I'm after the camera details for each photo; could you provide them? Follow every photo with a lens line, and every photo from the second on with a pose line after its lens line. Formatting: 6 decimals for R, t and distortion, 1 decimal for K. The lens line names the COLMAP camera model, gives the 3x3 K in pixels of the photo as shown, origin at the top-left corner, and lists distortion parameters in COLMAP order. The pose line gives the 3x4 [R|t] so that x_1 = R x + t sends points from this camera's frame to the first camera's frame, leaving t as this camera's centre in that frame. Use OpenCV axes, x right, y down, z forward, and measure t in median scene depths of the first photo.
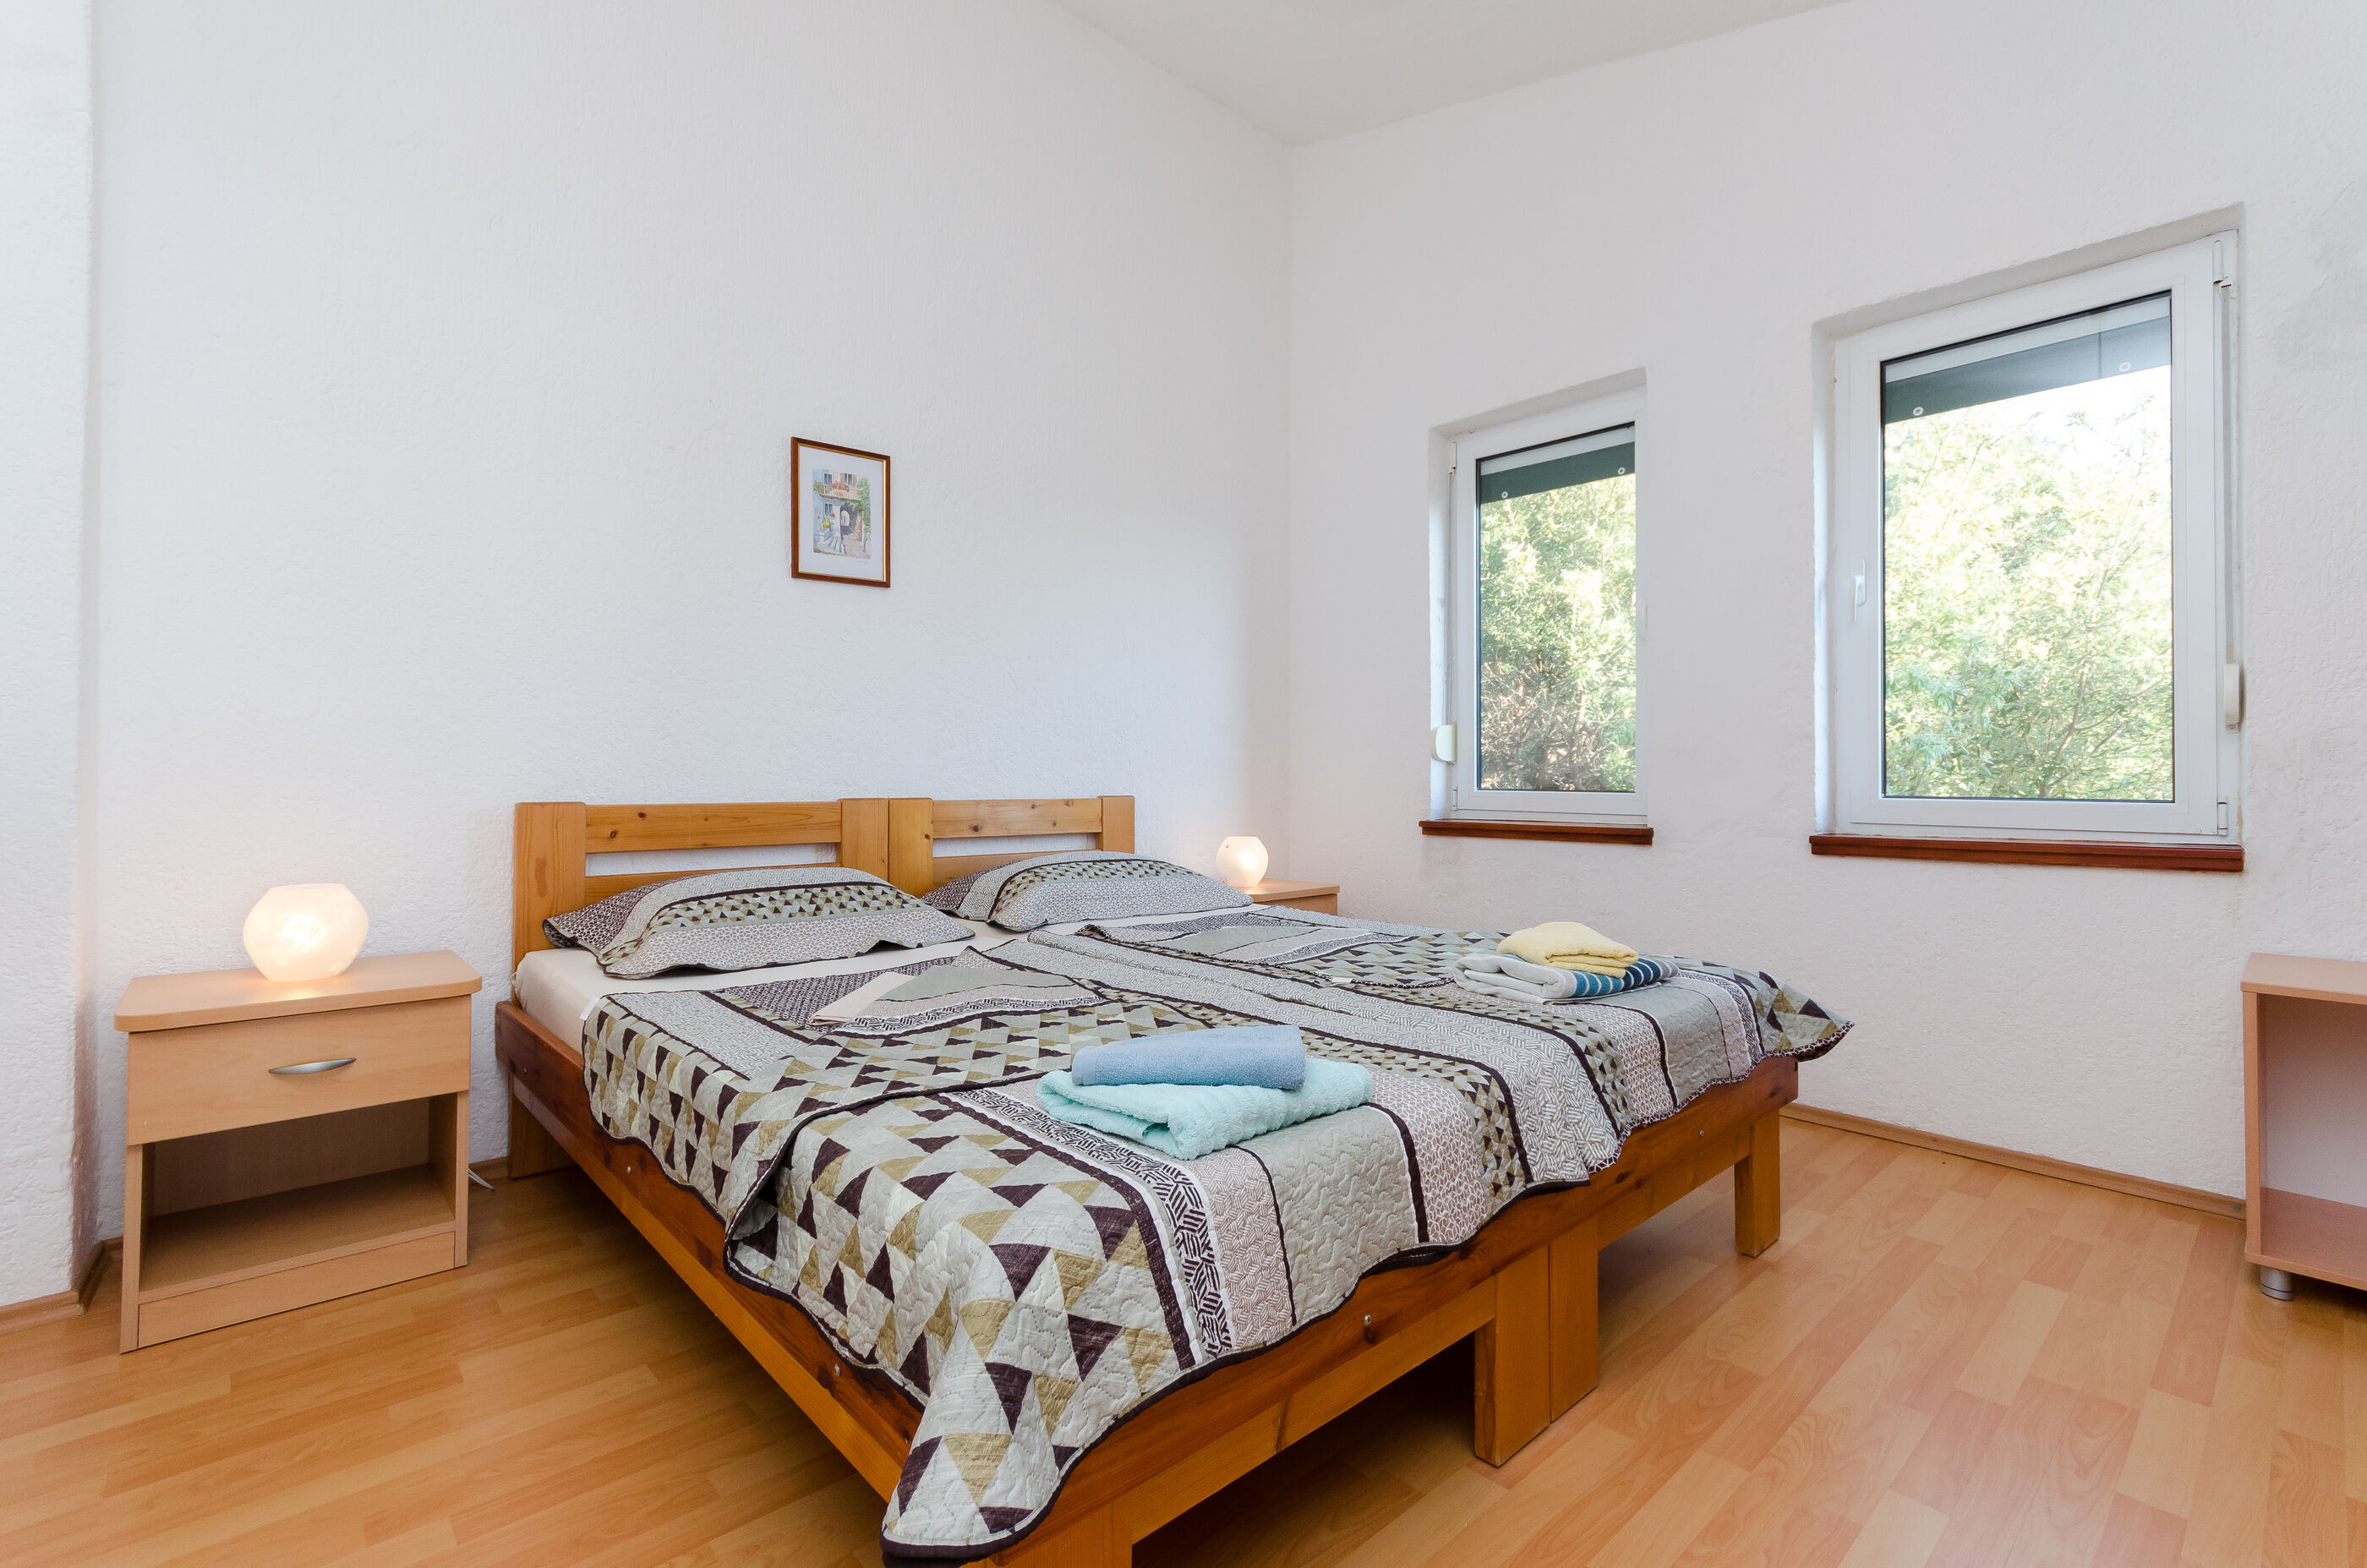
lens RADIAL K [[1044.7, 0, 1185.3], [0, 1044.7, 770.1], [0, 0, 1]] dist [0.003392, 0.000371]
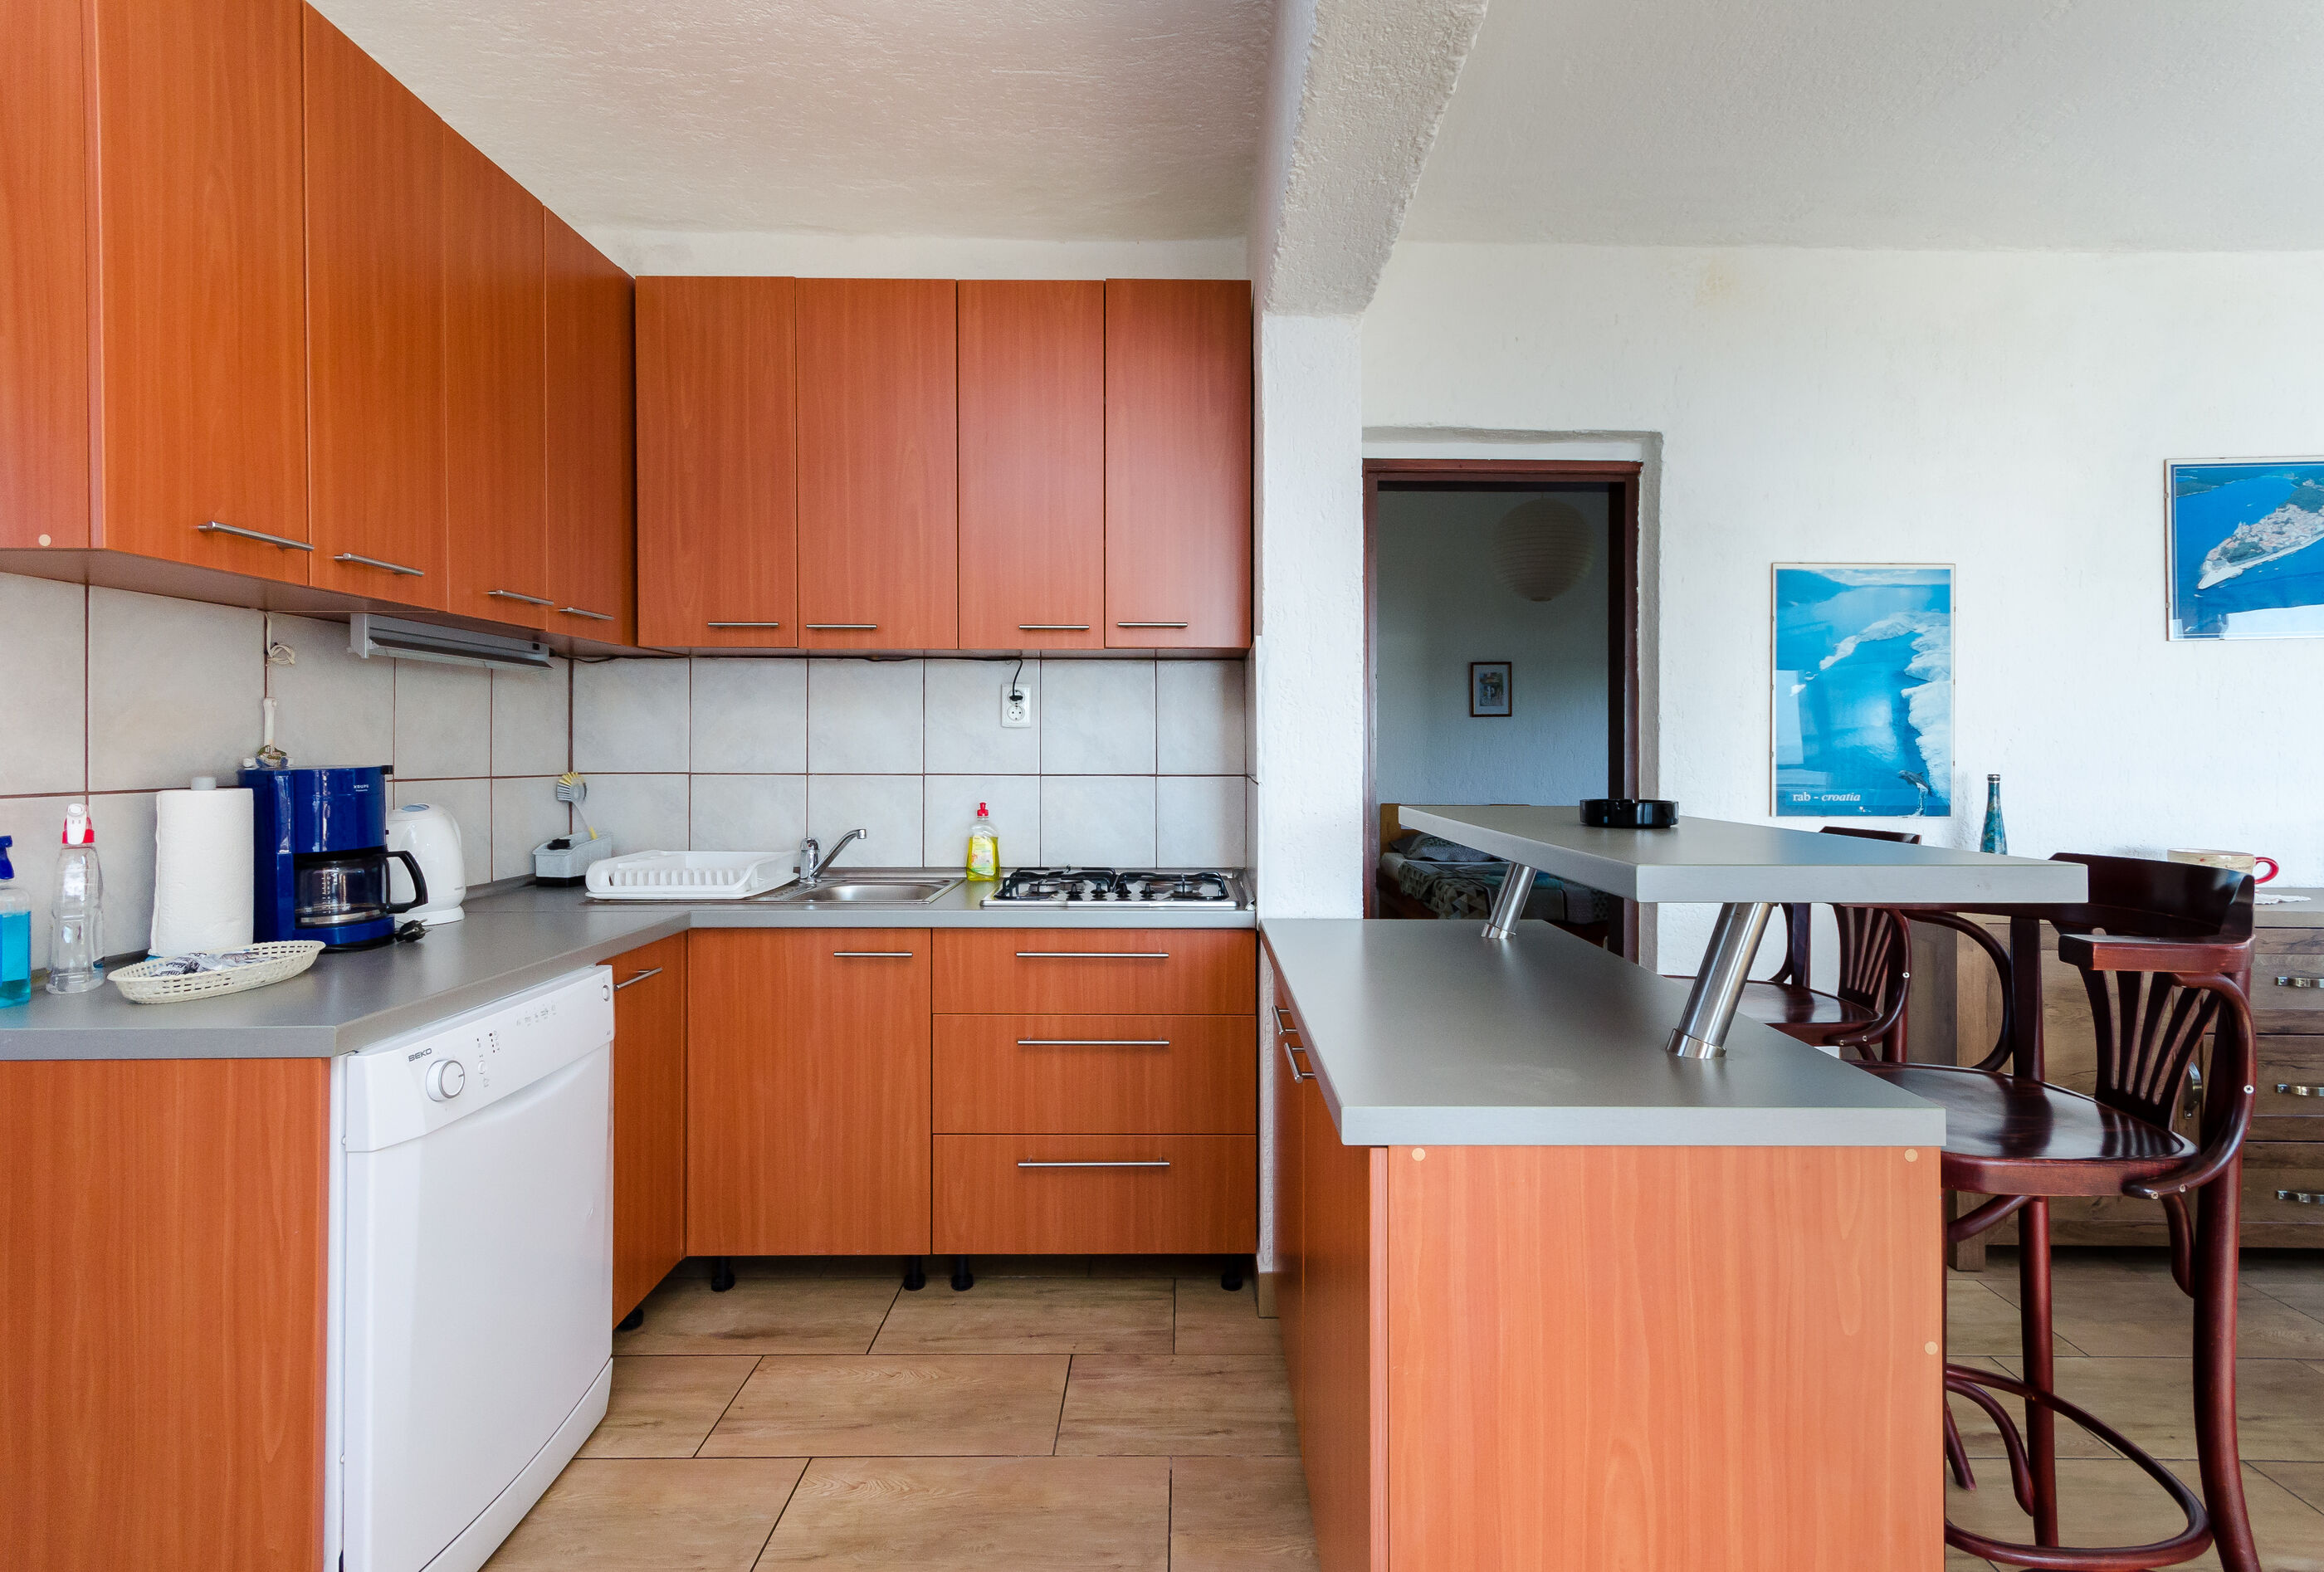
lens RADIAL K [[1073.9, 0, 1199.0], [0, 1073.9, 749.4], [0, 0, 1]] dist [-0.001685, 0.008769]
pose [[0.750404, 0.005598, -0.660956, 1.167782], [0.000205, 0.999962, 0.008701, -0.166529], [0.660980, -0.006664, 0.750374, -1.921819]]
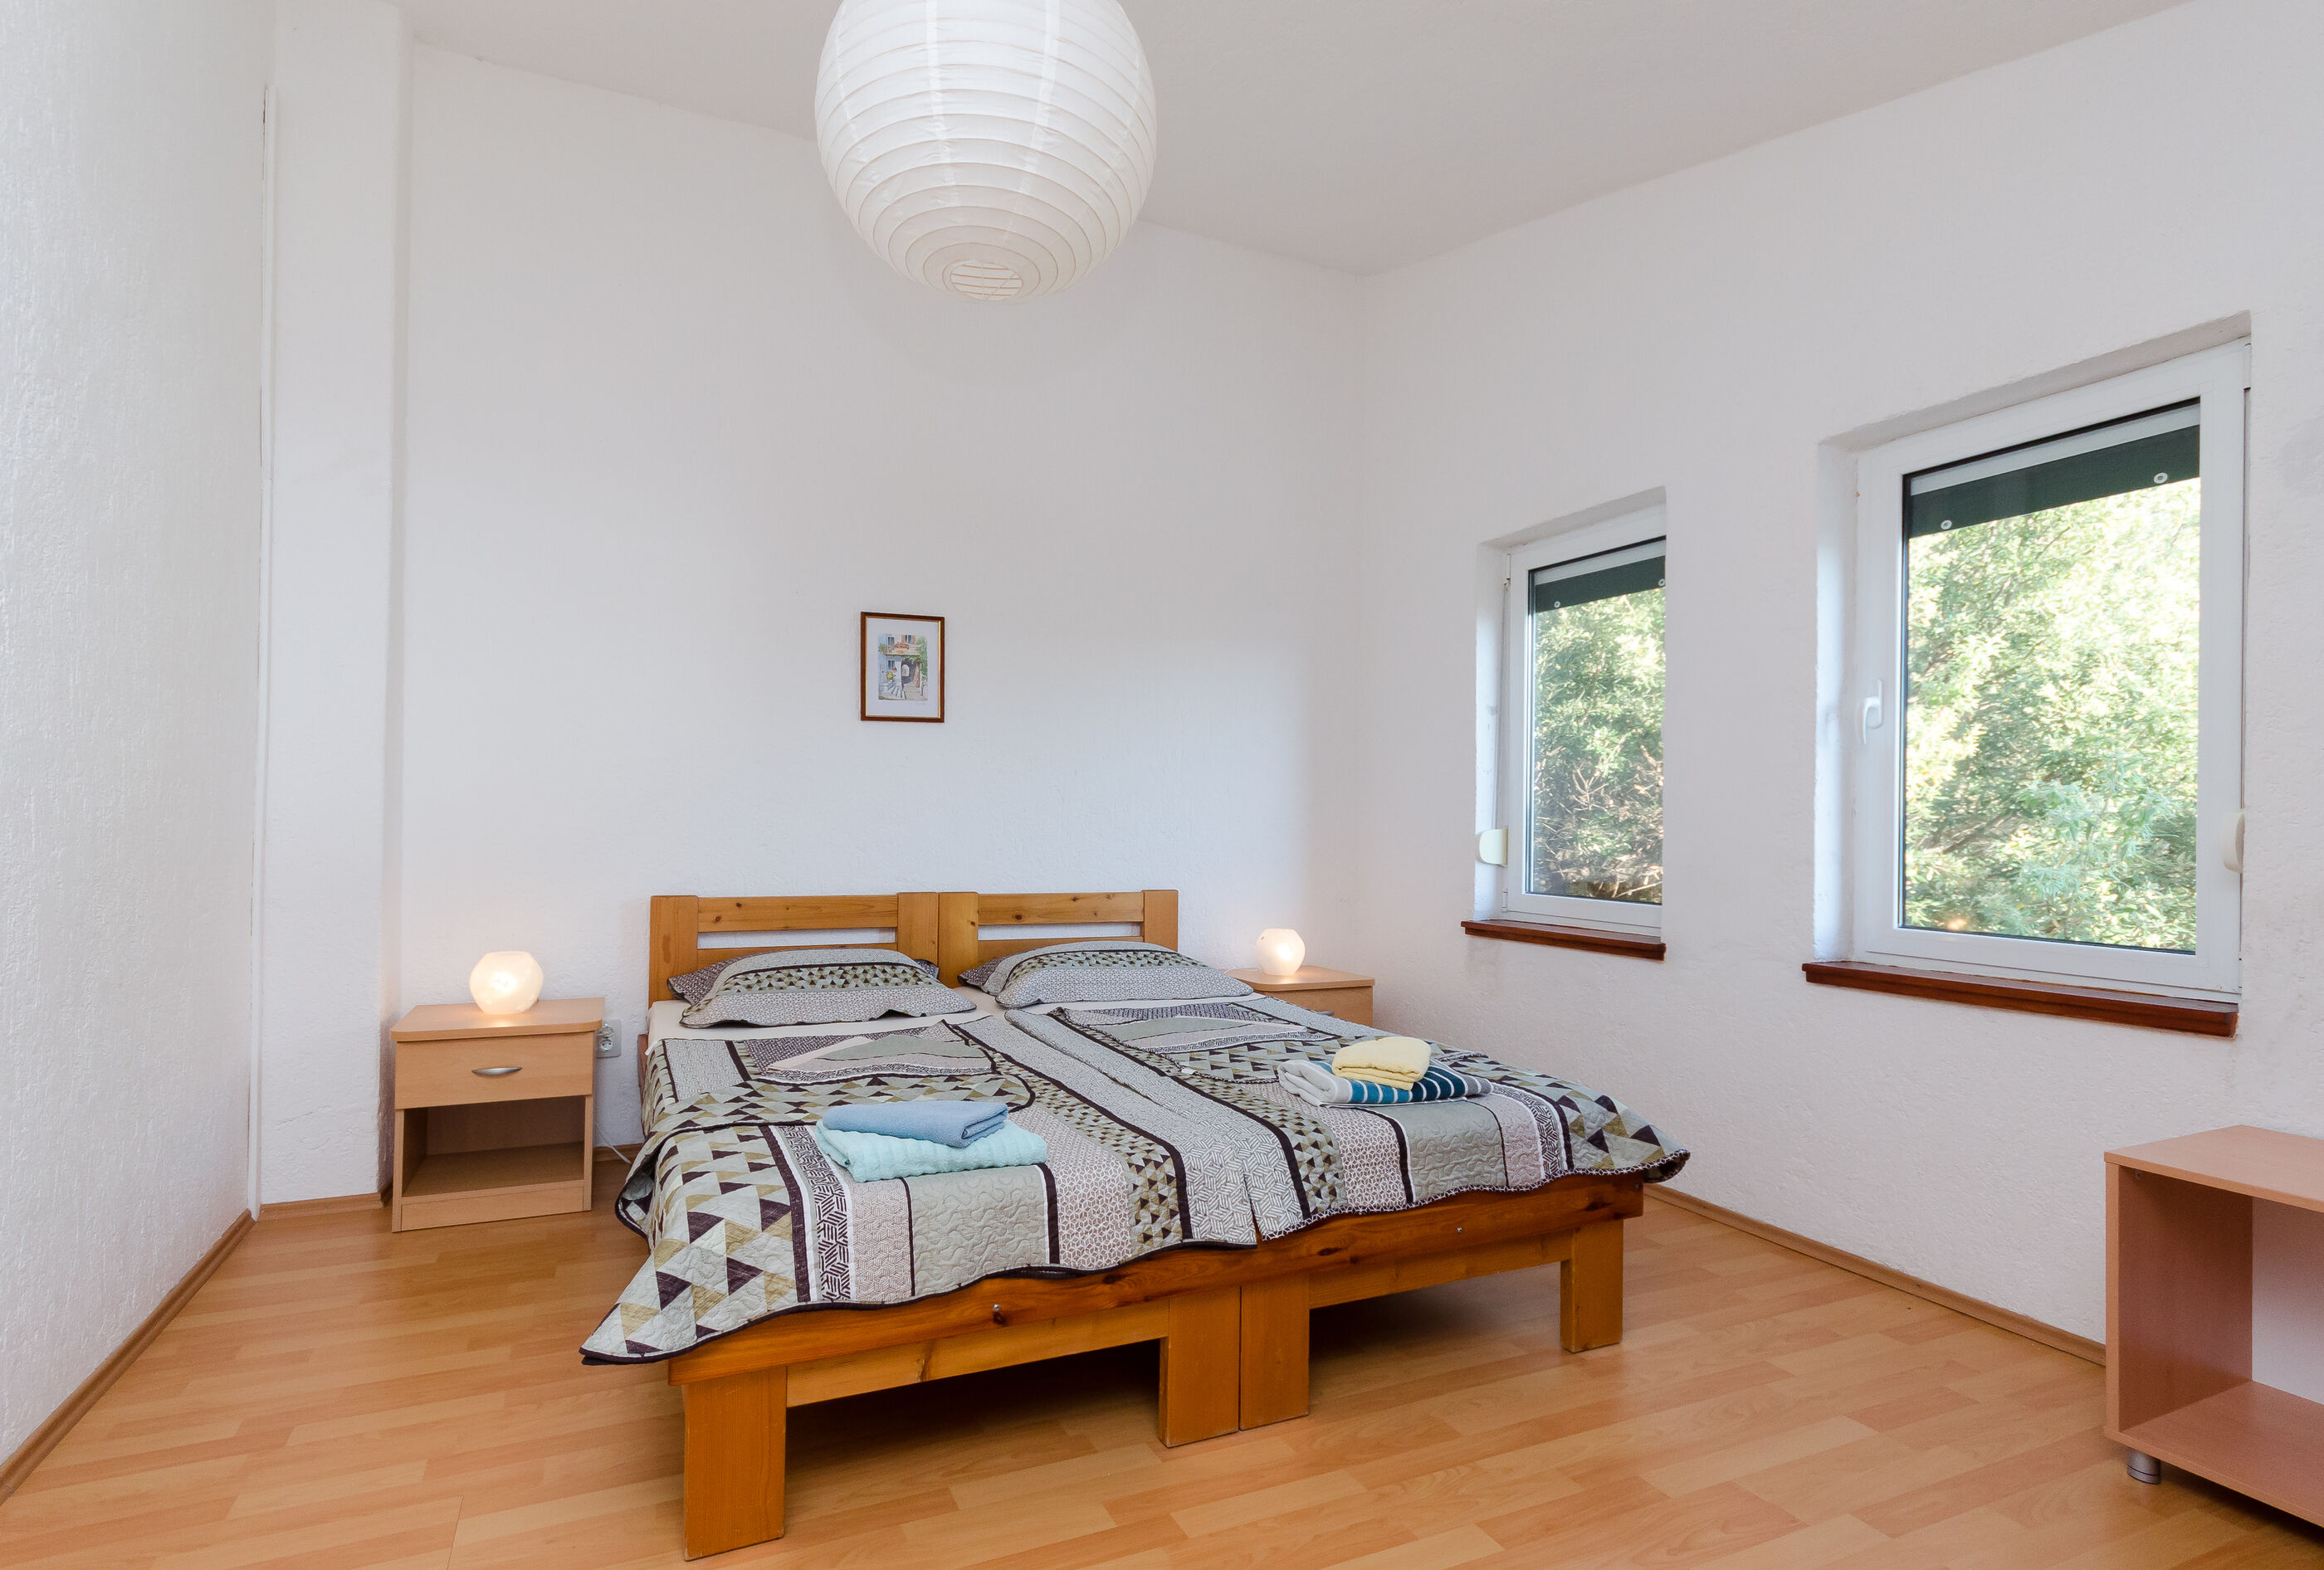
lens RADIAL K [[1069.4, 0, 1157.9], [0, 1069.4, 835.1], [0, 0, 1]] dist [-0.003607, 0.006291]
pose [[0.960063, 0.024857, -0.278677, 0.452200], [-0.021244, 0.999647, 0.015977, -0.094866], [0.278975, -0.009419, 0.960252, -0.211621]]
